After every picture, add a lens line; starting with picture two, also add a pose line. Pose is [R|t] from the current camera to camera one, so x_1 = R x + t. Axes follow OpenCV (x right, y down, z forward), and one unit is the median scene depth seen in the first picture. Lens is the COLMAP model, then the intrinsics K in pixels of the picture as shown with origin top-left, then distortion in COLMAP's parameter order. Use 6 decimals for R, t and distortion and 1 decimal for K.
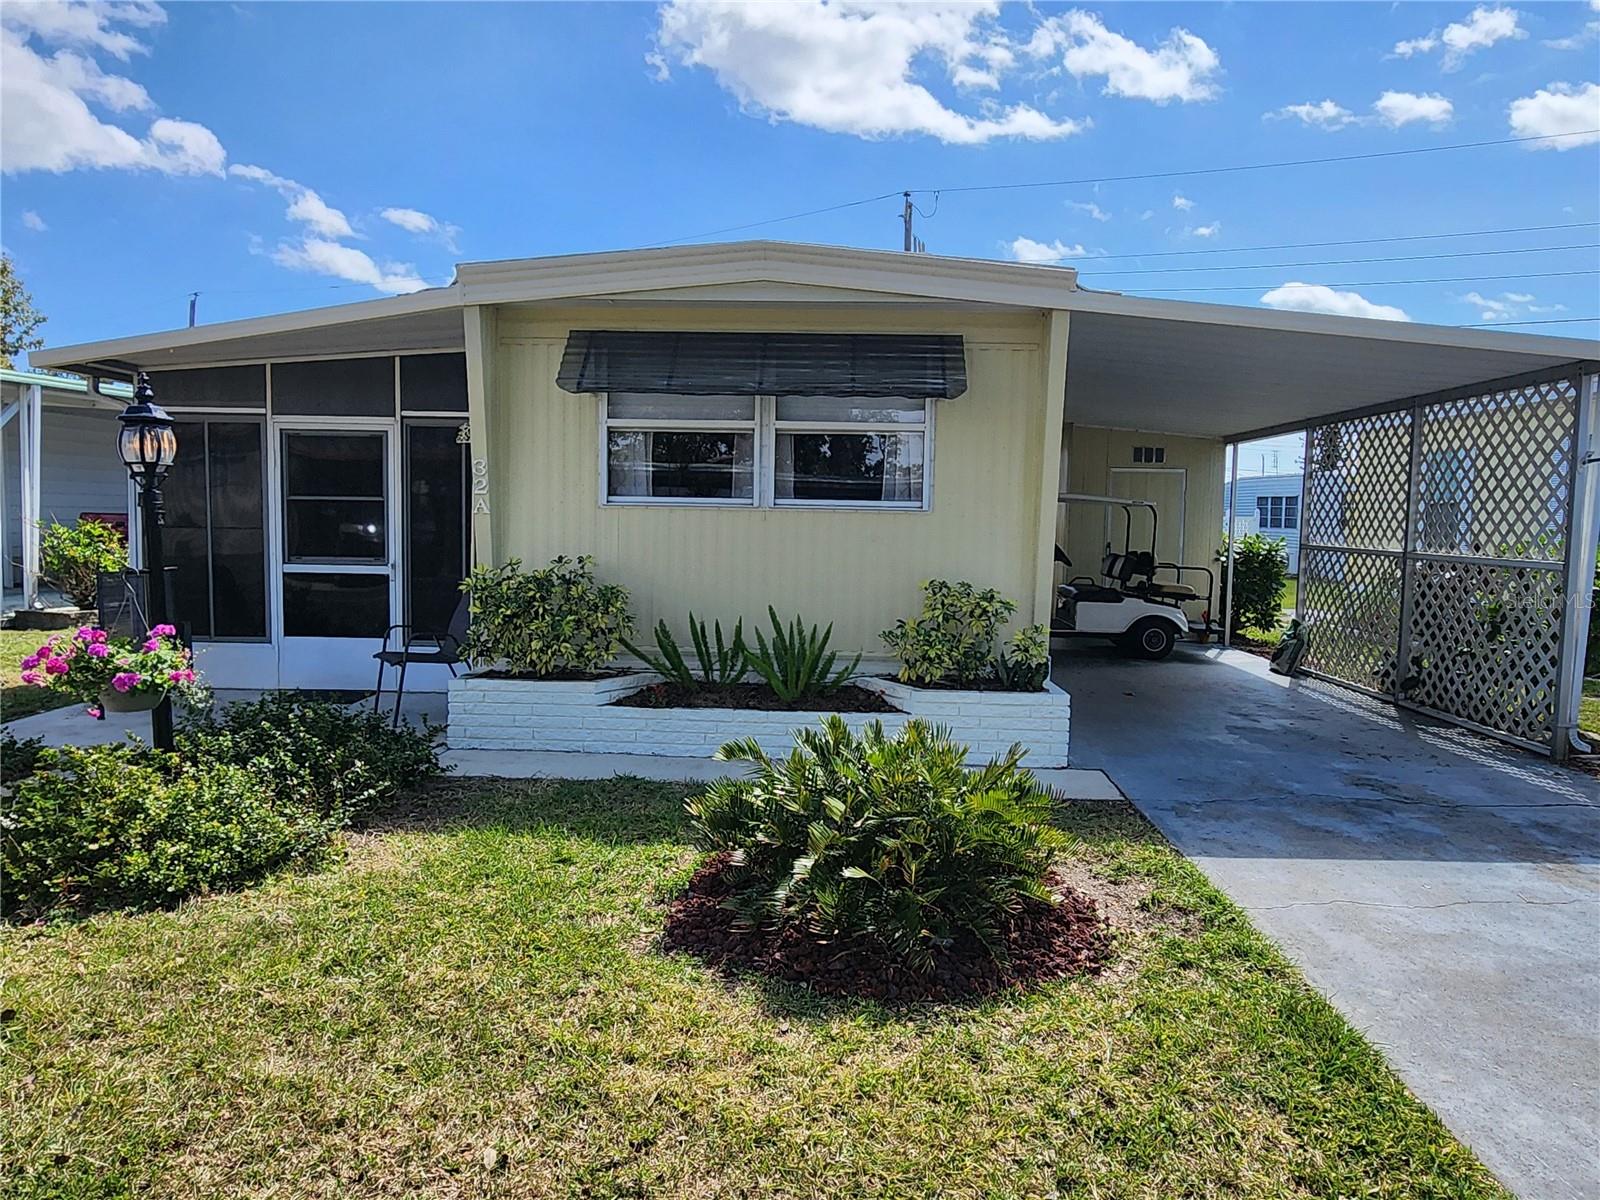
lens RADIAL K [[779.7, 0, 800.1], [0, 779.7, 591.5], [0, 0, 1]] dist [0.000317, 0.000087]
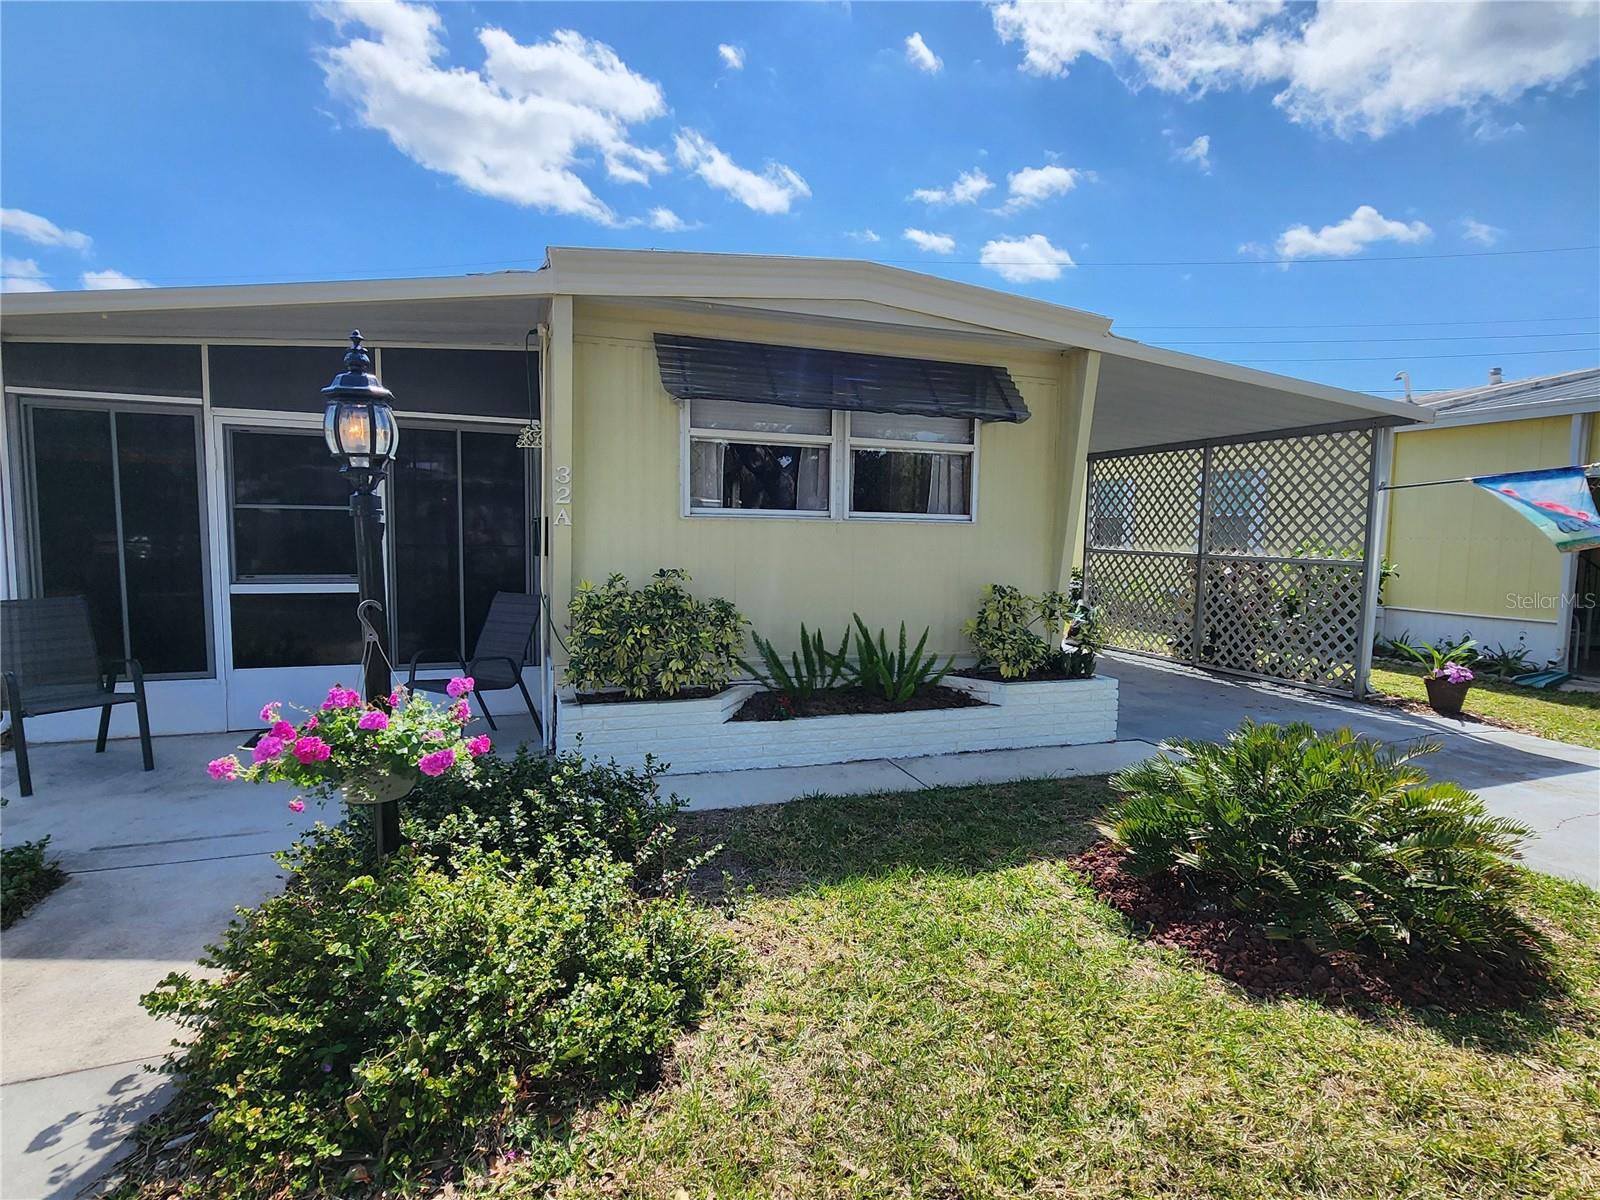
lens RADIAL K [[658.0, 0, 805.9], [0, 658.0, 602.9], [0, 0, 1]] dist [-0.000117, 0.000333]
pose [[0.955253, -0.033673, 0.293868, -0.357899], [0.028626, 0.999360, 0.021460, -0.016108], [-0.294402, -0.012087, 0.955605, 0.168705]]
